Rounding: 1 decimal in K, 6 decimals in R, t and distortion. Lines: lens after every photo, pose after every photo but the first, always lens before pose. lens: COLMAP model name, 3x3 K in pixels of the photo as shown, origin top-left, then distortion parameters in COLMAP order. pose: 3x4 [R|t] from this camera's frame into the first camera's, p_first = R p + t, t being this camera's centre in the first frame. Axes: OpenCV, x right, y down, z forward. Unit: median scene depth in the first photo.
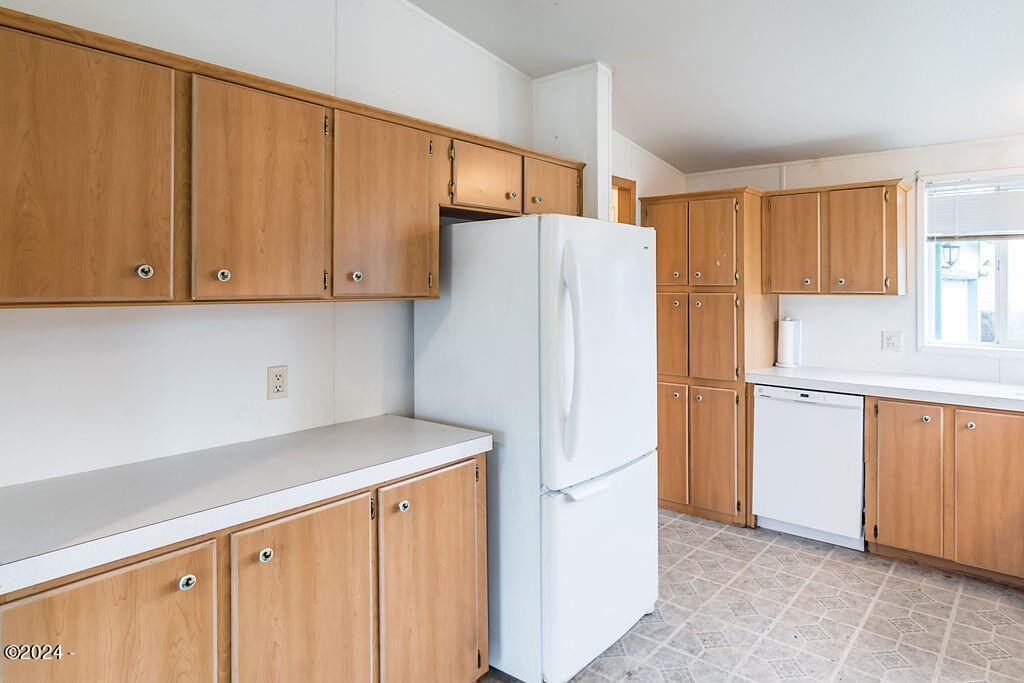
lens RADIAL K [[613.7, 0, 582.3], [0, 613.7, 289.7], [0, 0, 1]] dist [-0.008034, -0.001844]
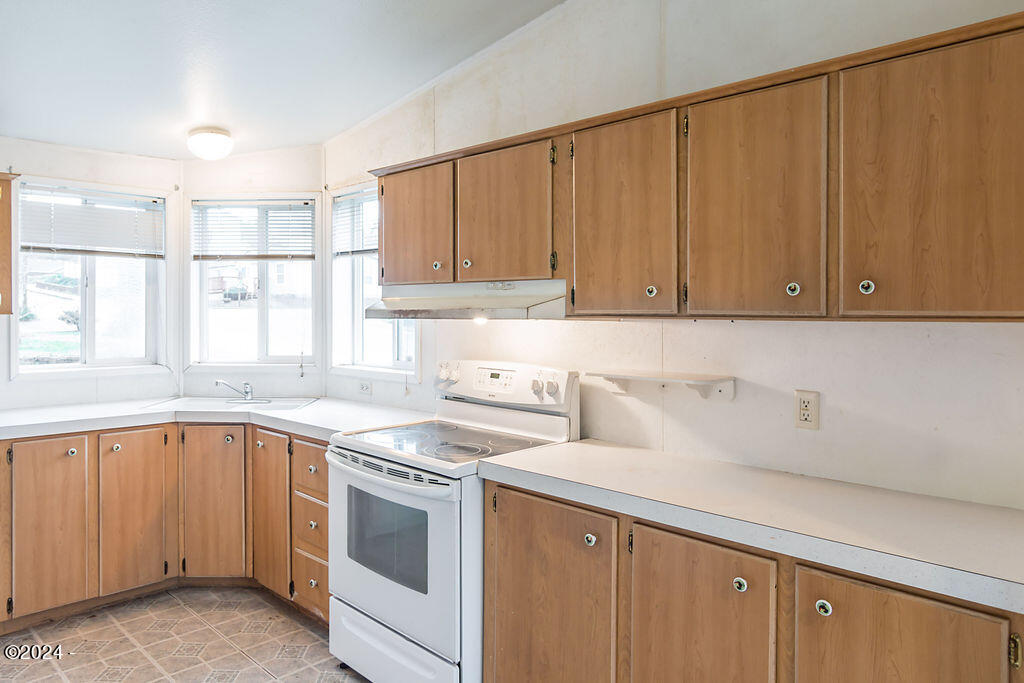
lens RADIAL K [[677.7, 0, 508.2], [0, 677.7, 305.7], [0, 0, 1]] dist [-0.007580, -0.004973]
pose [[0.133324, 0.000245, 0.991073, -0.331106], [0.002112, 0.999998, -0.000531, -0.000562], [-0.991070, 0.002164, 0.133323, 0.235761]]
